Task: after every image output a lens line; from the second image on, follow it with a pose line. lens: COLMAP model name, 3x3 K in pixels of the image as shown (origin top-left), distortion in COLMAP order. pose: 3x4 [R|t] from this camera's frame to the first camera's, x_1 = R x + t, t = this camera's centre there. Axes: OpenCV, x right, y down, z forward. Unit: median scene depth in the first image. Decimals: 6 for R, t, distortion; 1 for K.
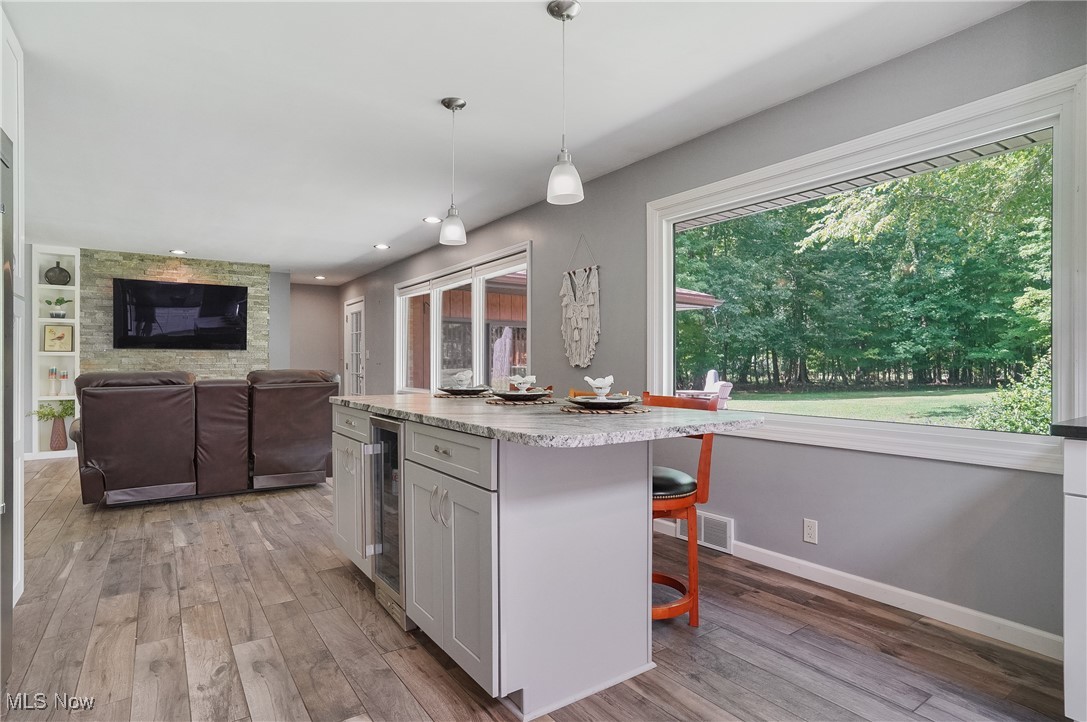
lens RADIAL K [[570.0, 0, 543.4], [0, 570.0, 365.7], [0, 0, 1]] dist [-0.075417, 0.037665]
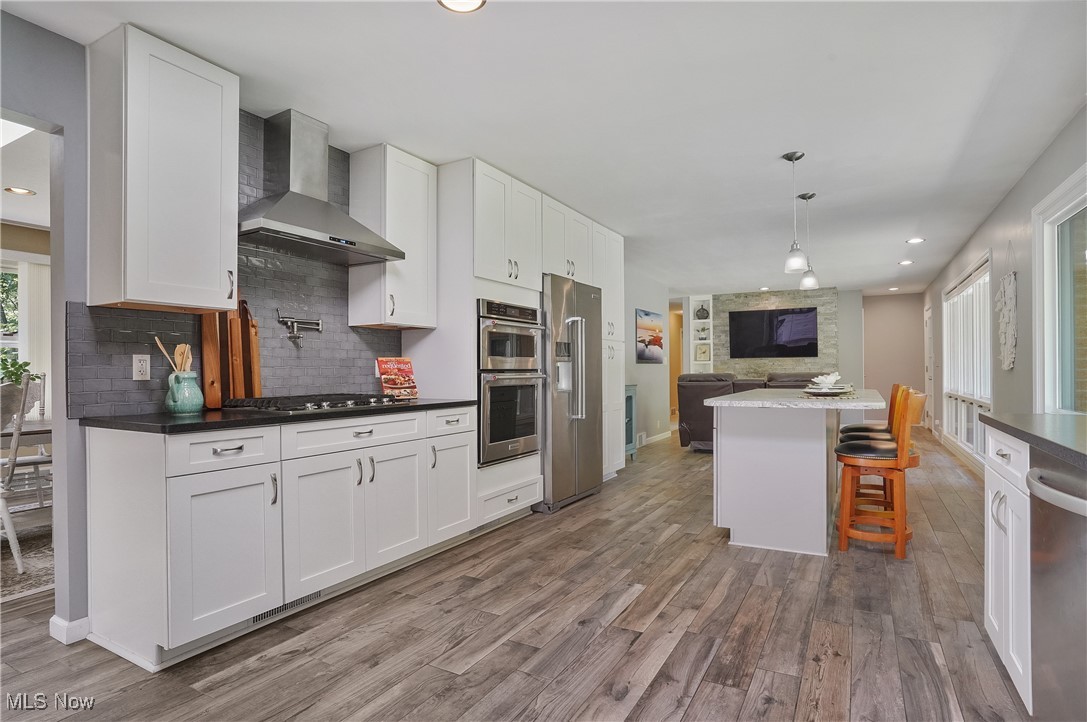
lens RADIAL K [[570.0, 0, 536.9], [0, 570.0, 370.8], [0, 0, 1]] dist [-0.075417, 0.037665]
pose [[0.423284, -0.002492, -0.905994, 0.625195], [0.006554, 0.999978, 0.000311, -0.001201], [0.905973, -0.006070, 0.423291, -0.209051]]
